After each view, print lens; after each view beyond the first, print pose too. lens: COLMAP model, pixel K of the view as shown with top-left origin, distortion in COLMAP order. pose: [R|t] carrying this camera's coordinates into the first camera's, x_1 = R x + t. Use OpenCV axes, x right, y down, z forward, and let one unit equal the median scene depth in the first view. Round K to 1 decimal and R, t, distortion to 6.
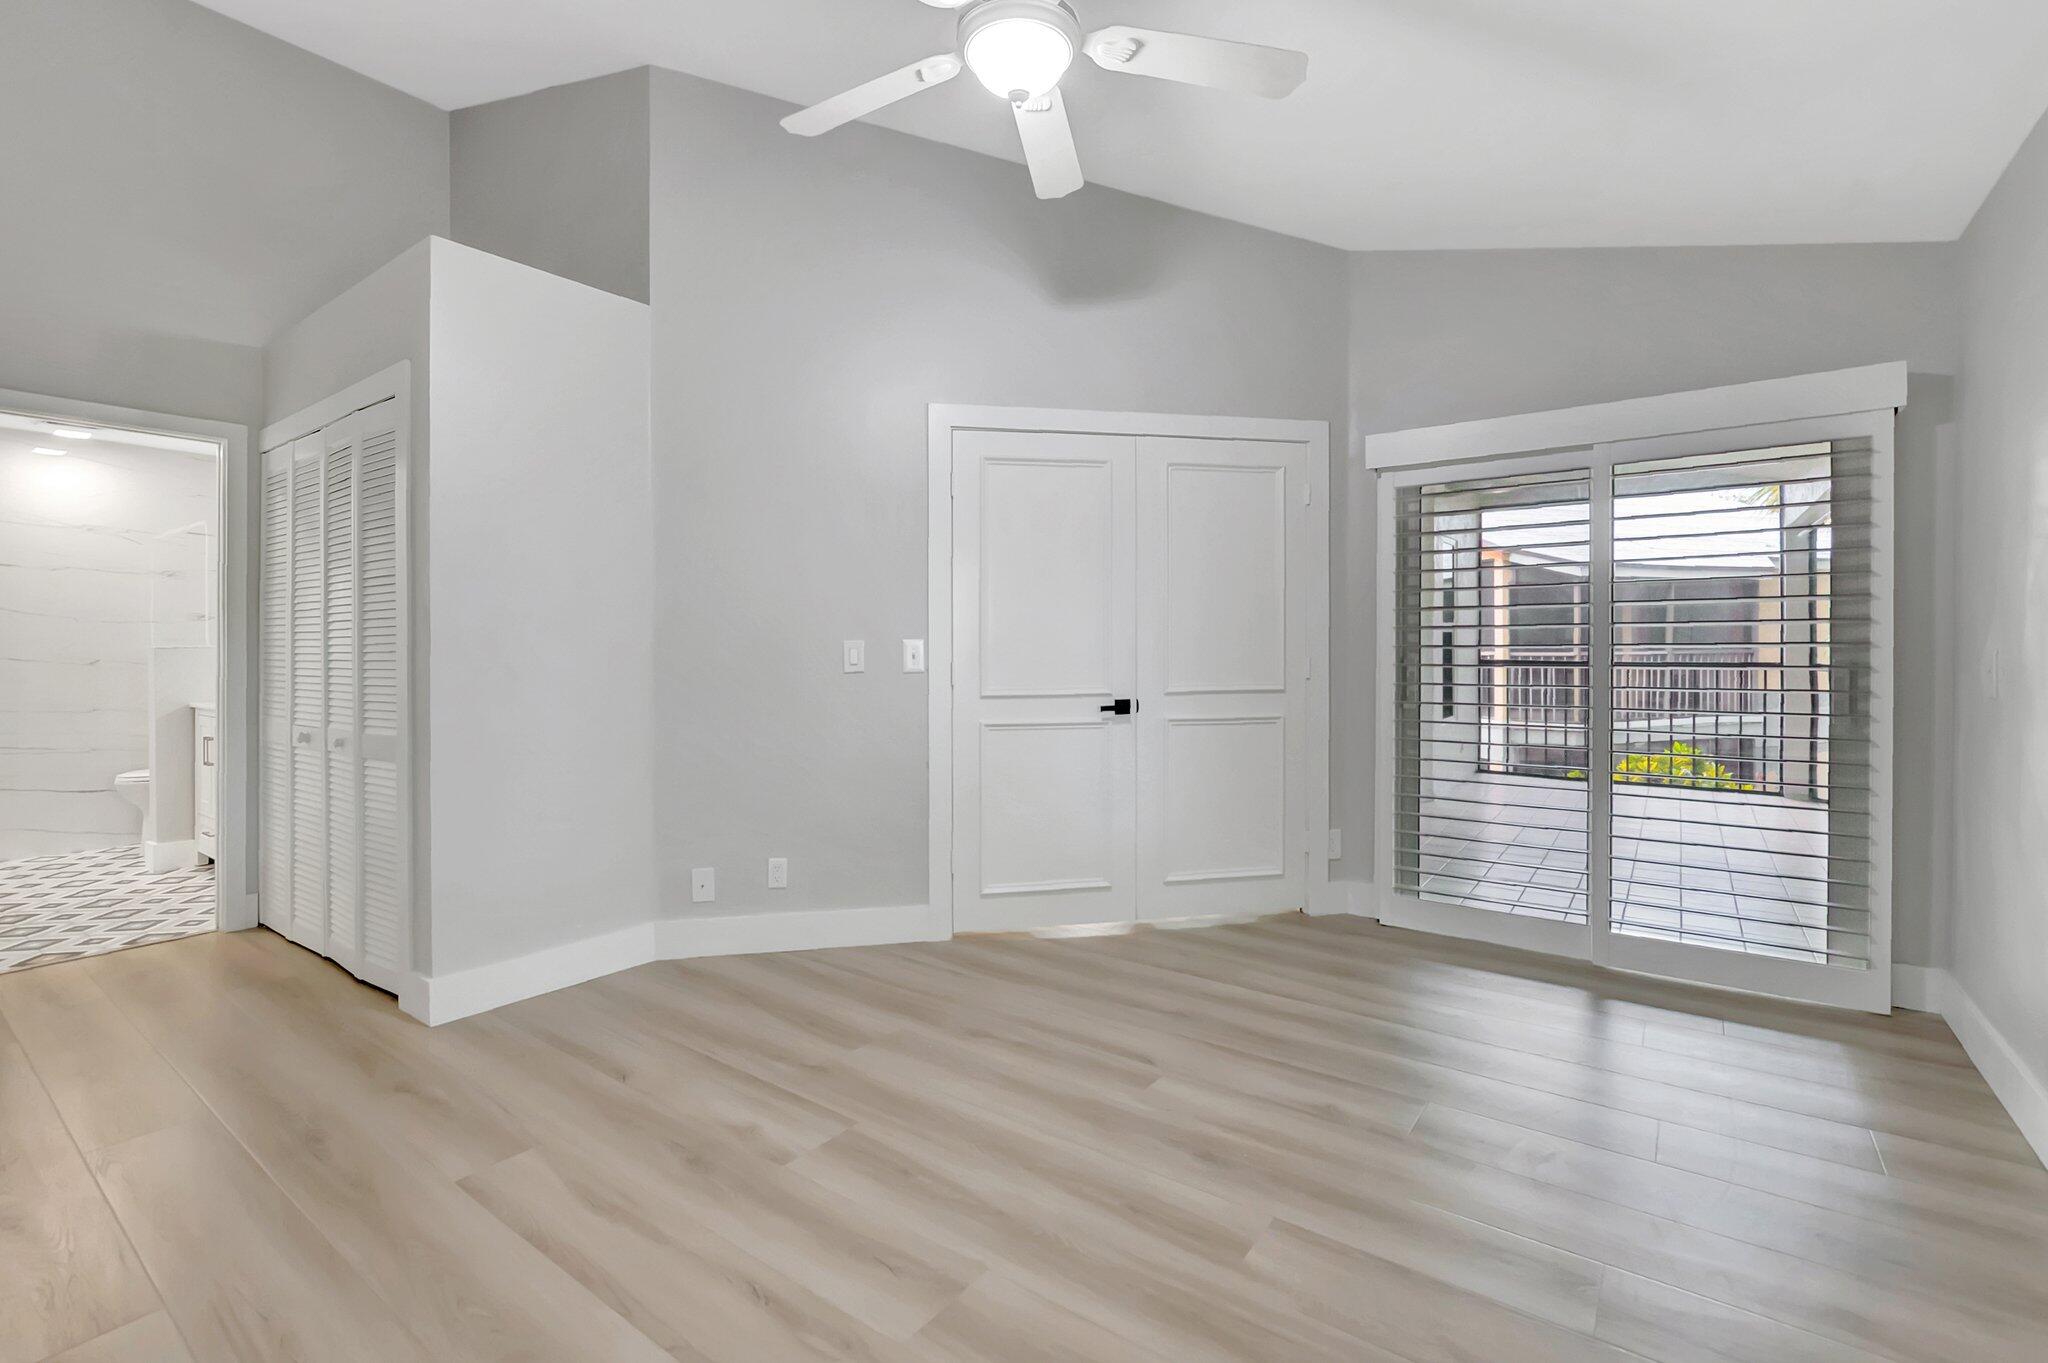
lens RADIAL K [[900.8, 0, 1017.4], [0, 900.8, 646.4], [0, 0, 1]] dist [-0.000117, 0.000385]
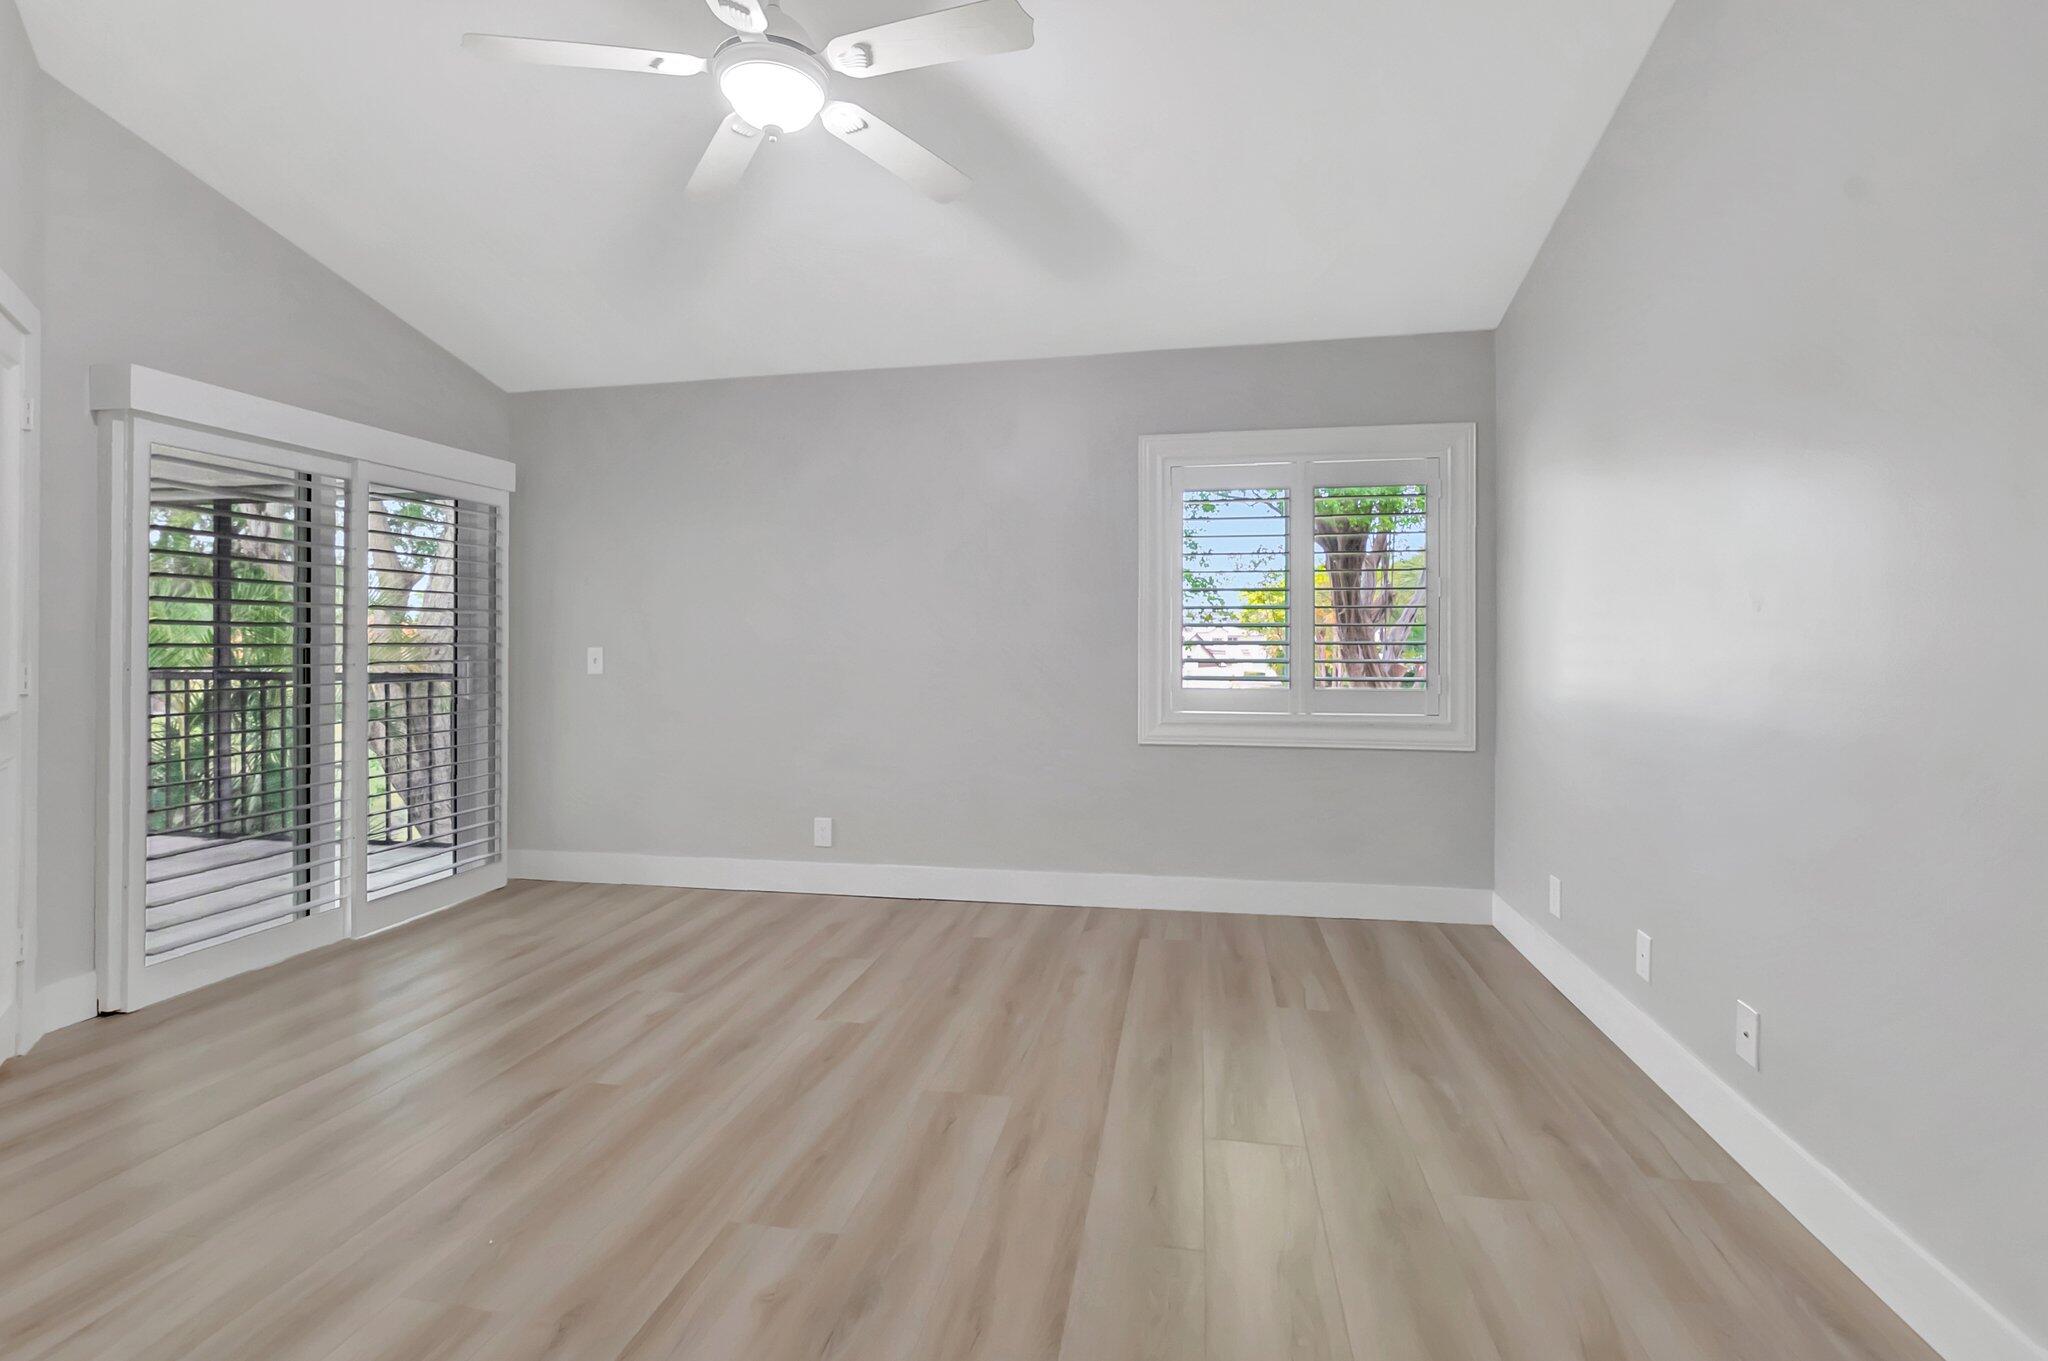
lens RADIAL K [[914.5, 0, 1034.0], [0, 914.5, 656.5], [0, 0, 1]] dist [-0.000220, -0.000046]
pose [[-0.445240, -0.001119, 0.895410, -1.929265], [-0.002480, 0.999997, 0.000017, 0.038231], [-0.895408, -0.002213, -0.445242, 2.095044]]
